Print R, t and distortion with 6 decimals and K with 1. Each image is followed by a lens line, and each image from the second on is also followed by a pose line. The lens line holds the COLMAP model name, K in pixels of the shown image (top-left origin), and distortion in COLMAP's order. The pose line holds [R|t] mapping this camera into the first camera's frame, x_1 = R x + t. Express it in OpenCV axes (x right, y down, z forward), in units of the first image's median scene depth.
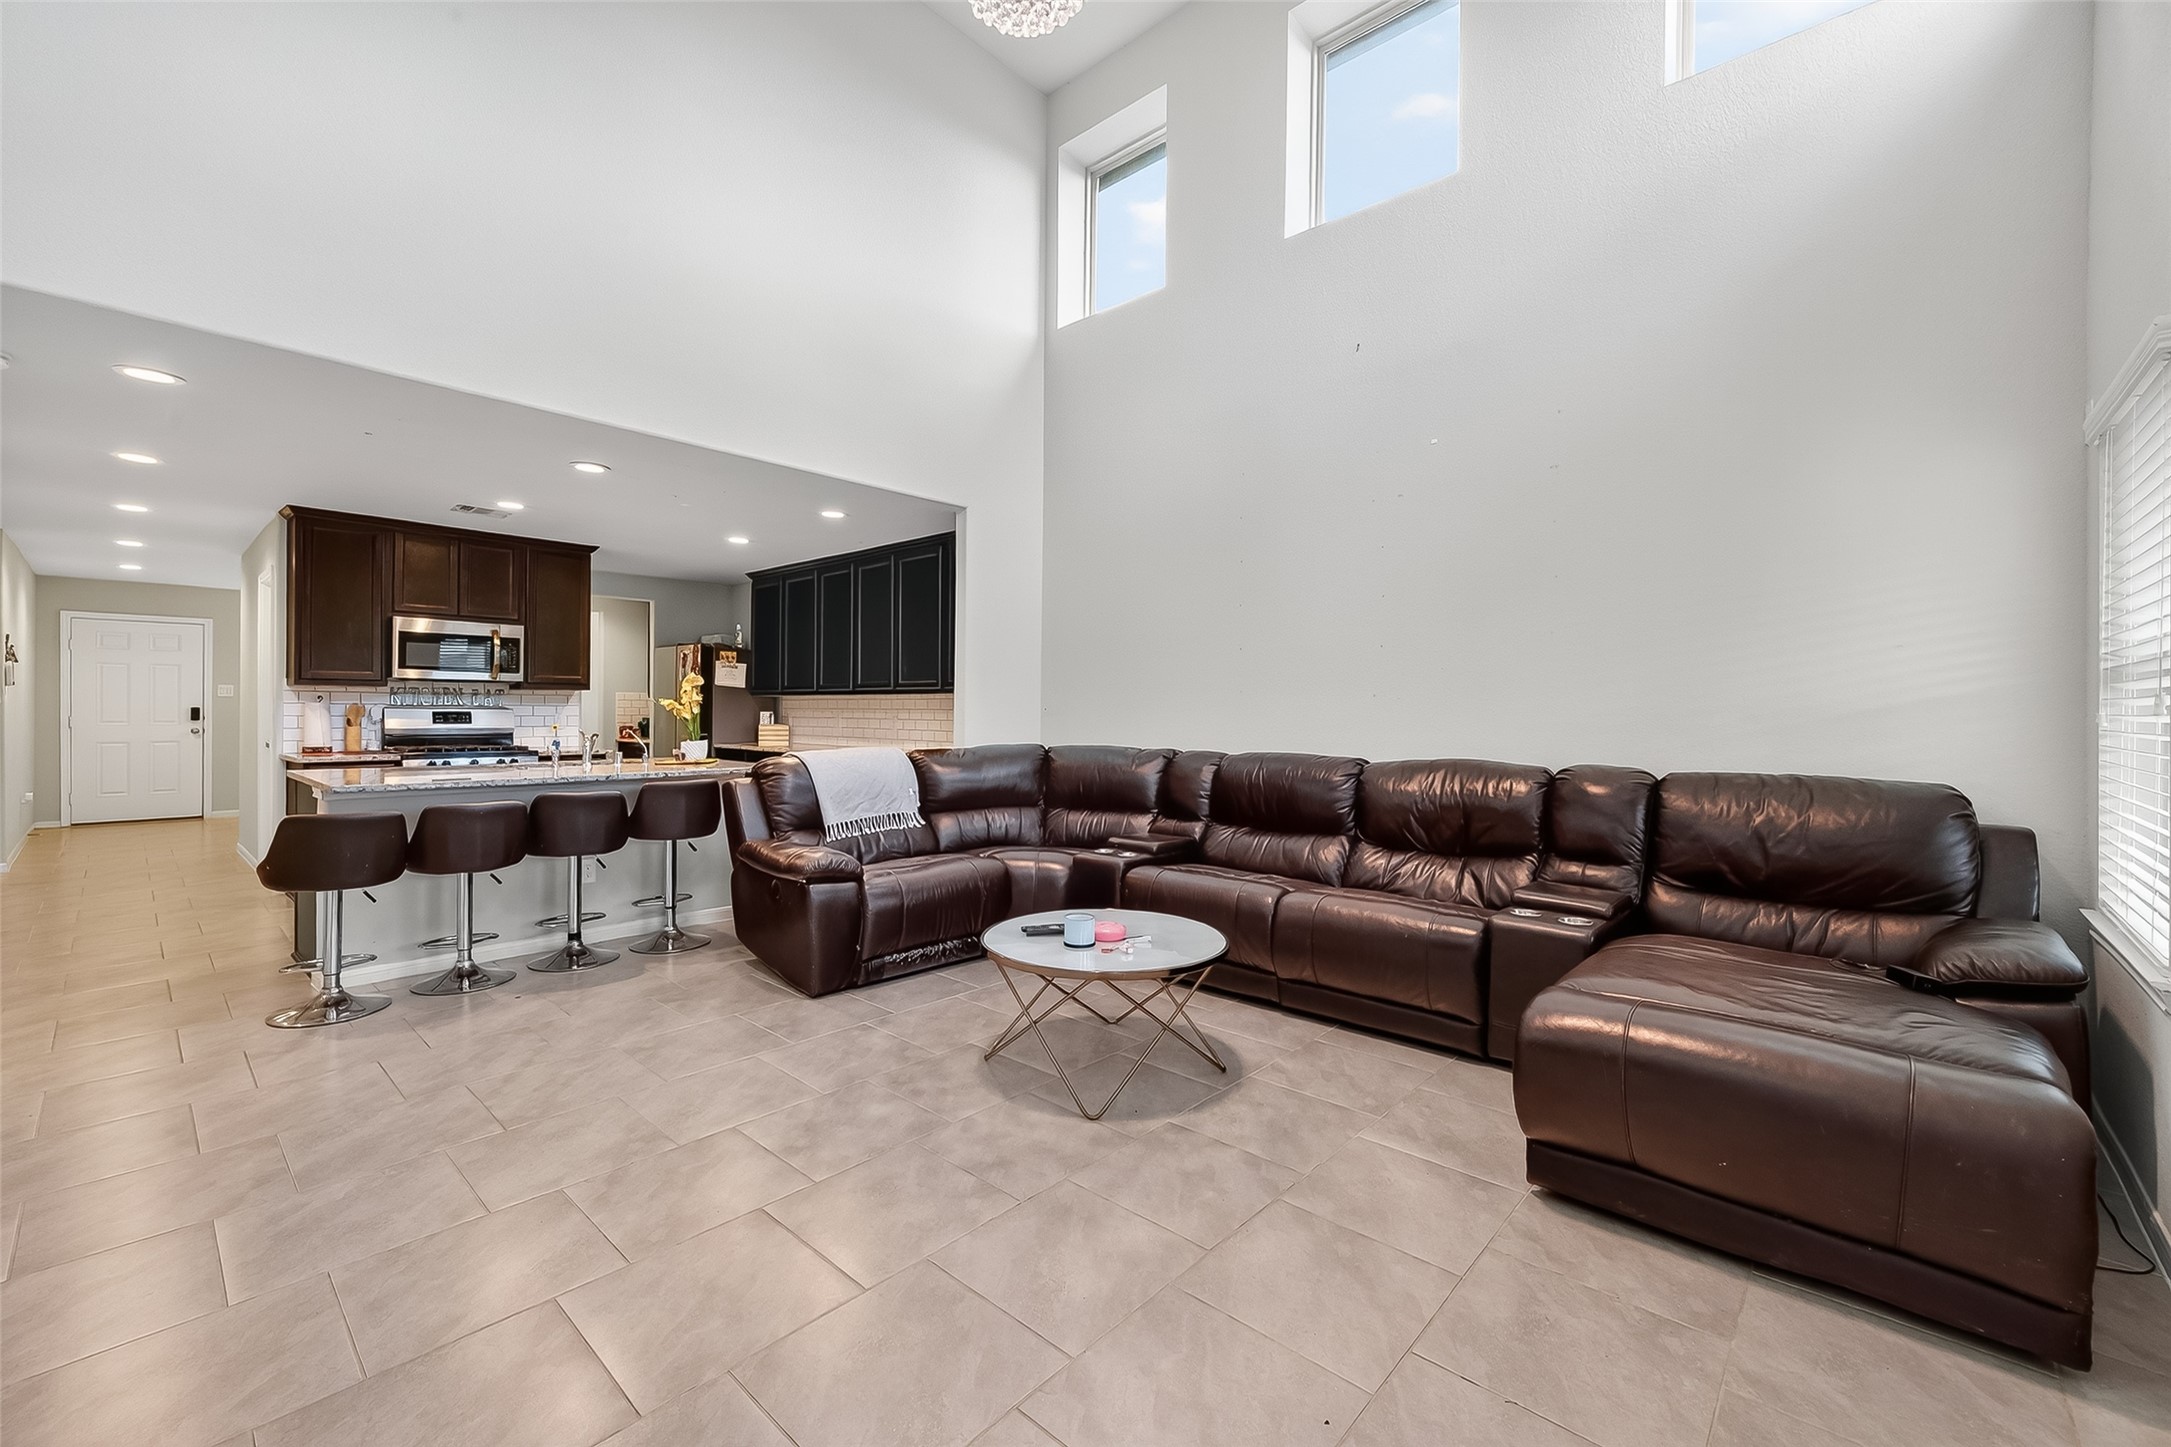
lens RADIAL K [[882.4, 0, 1095.1], [0, 882.4, 724.9], [0, 0, 1]] dist [0.004389, 0.000198]
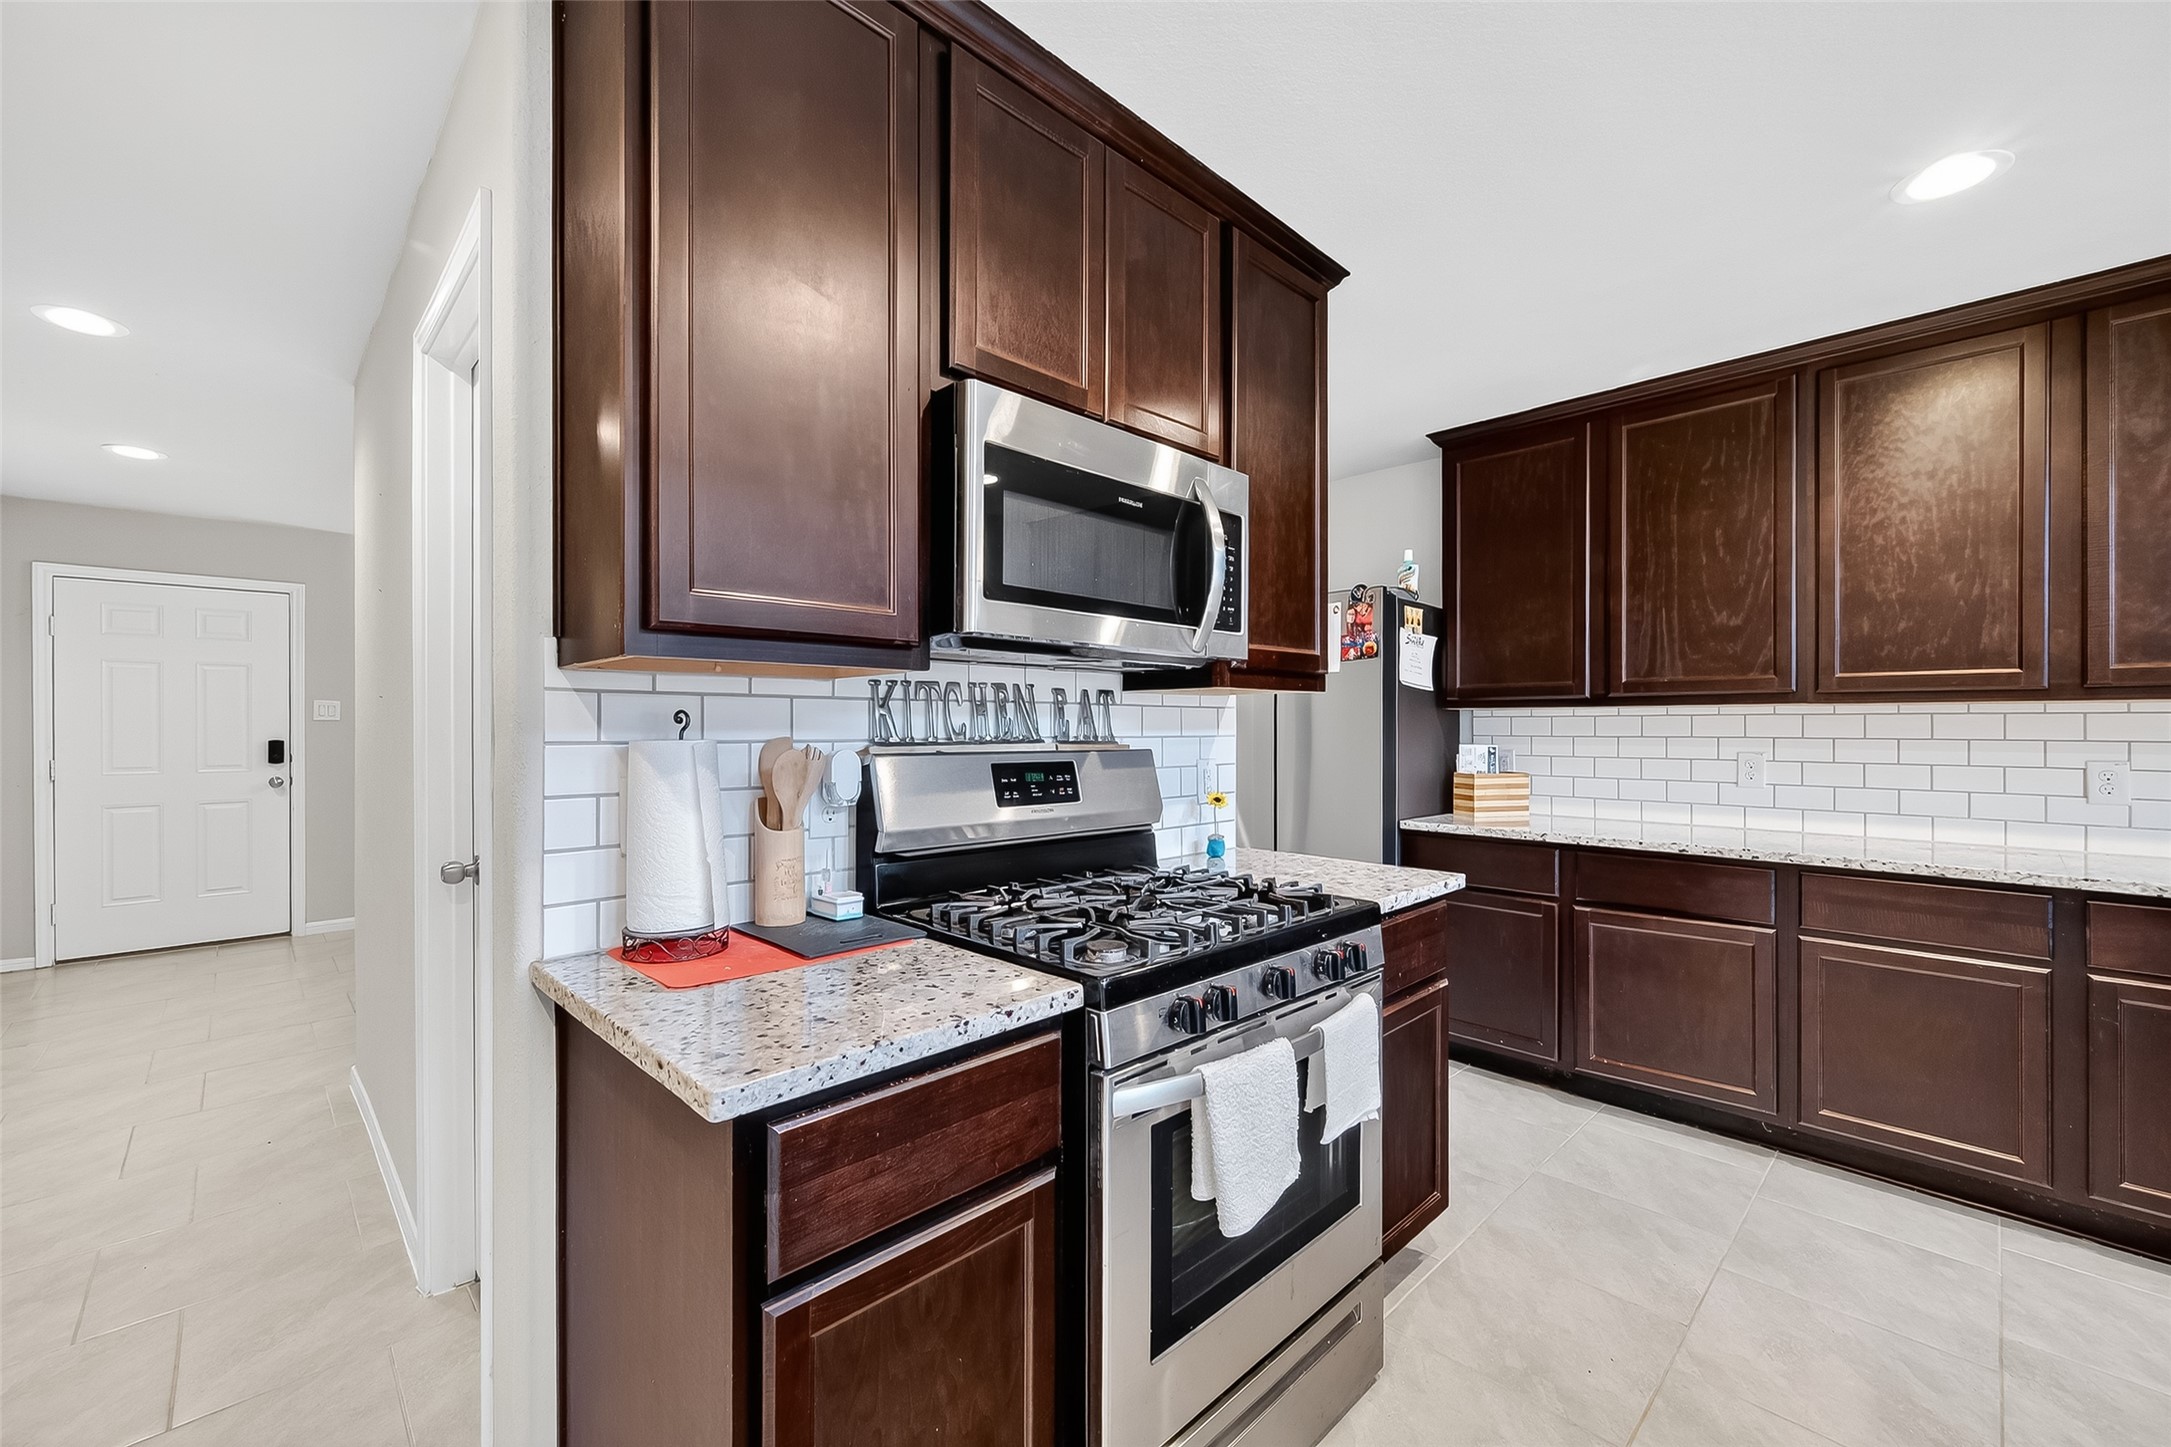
lens RADIAL K [[882.4, 0, 1095.1], [0, 882.4, 724.9], [0, 0, 1]] dist [0.004389, 0.000198]
pose [[0.997822, -0.008483, -0.065412, -0.869580], [0.007437, 0.999841, -0.016226, -0.029055], [0.065539, 0.015704, 0.997726, 0.891914]]
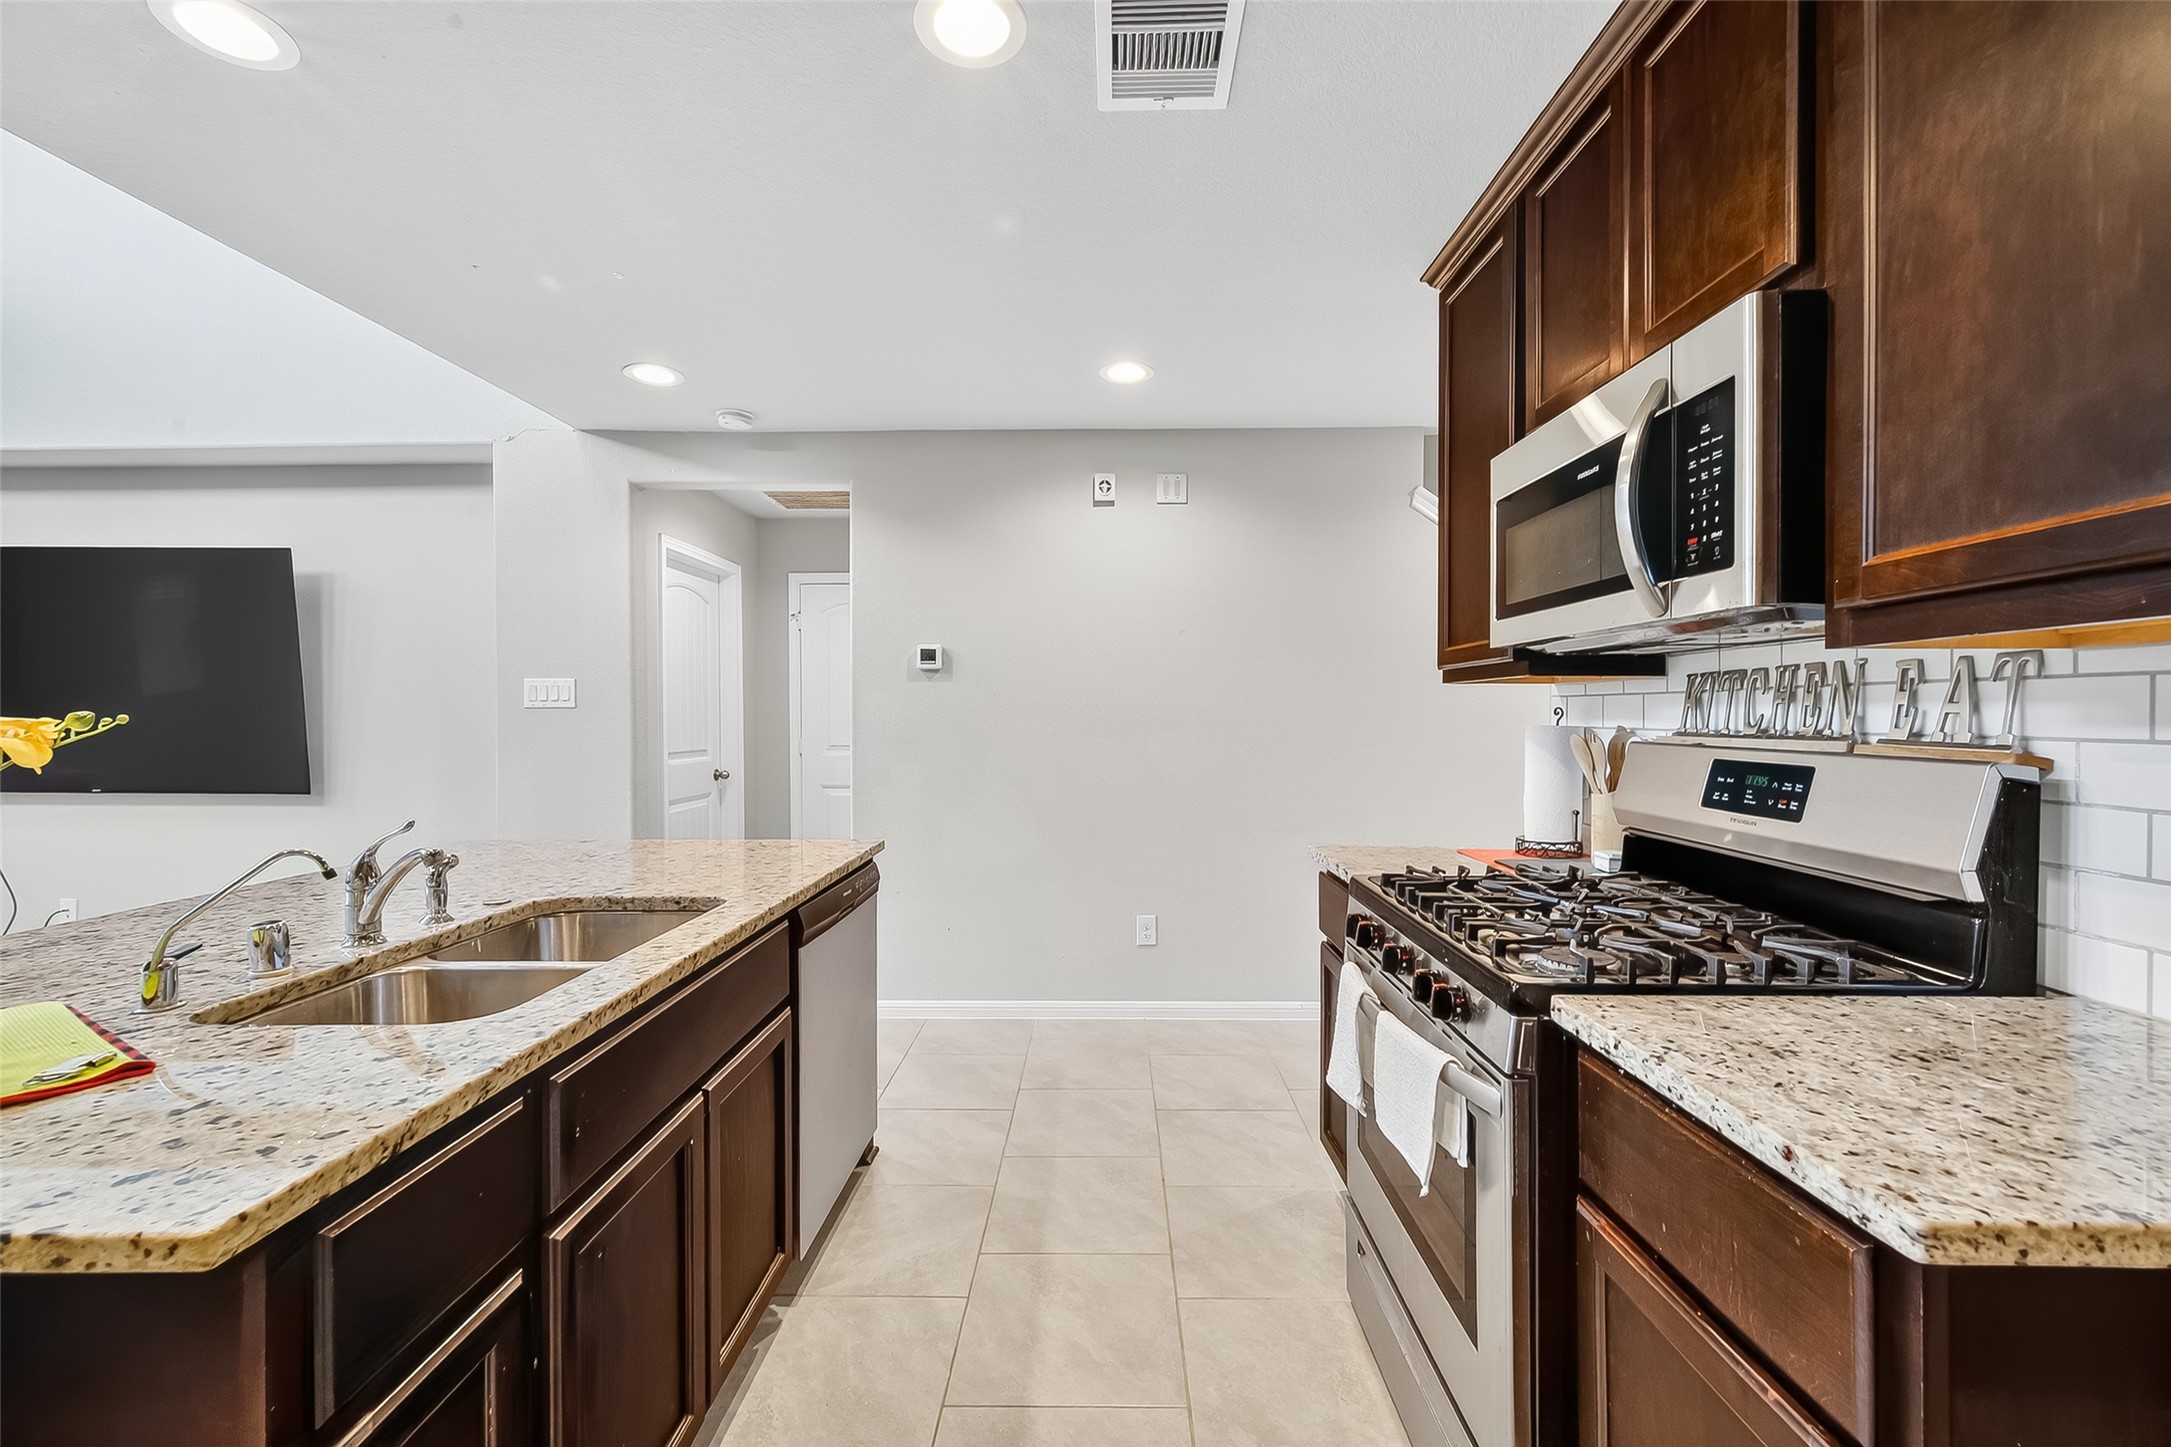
lens RADIAL K [[880.3, 0, 1082.1], [0, 880.3, 721.3], [0, 0, 1]] dist [0.003352, 0.000626]
pose [[-0.761753, -0.003037, -0.647860, -0.548660], [-0.014892, 0.999807, 0.012824, -0.033980], [0.647696, 0.019417, -0.761652, 1.343537]]
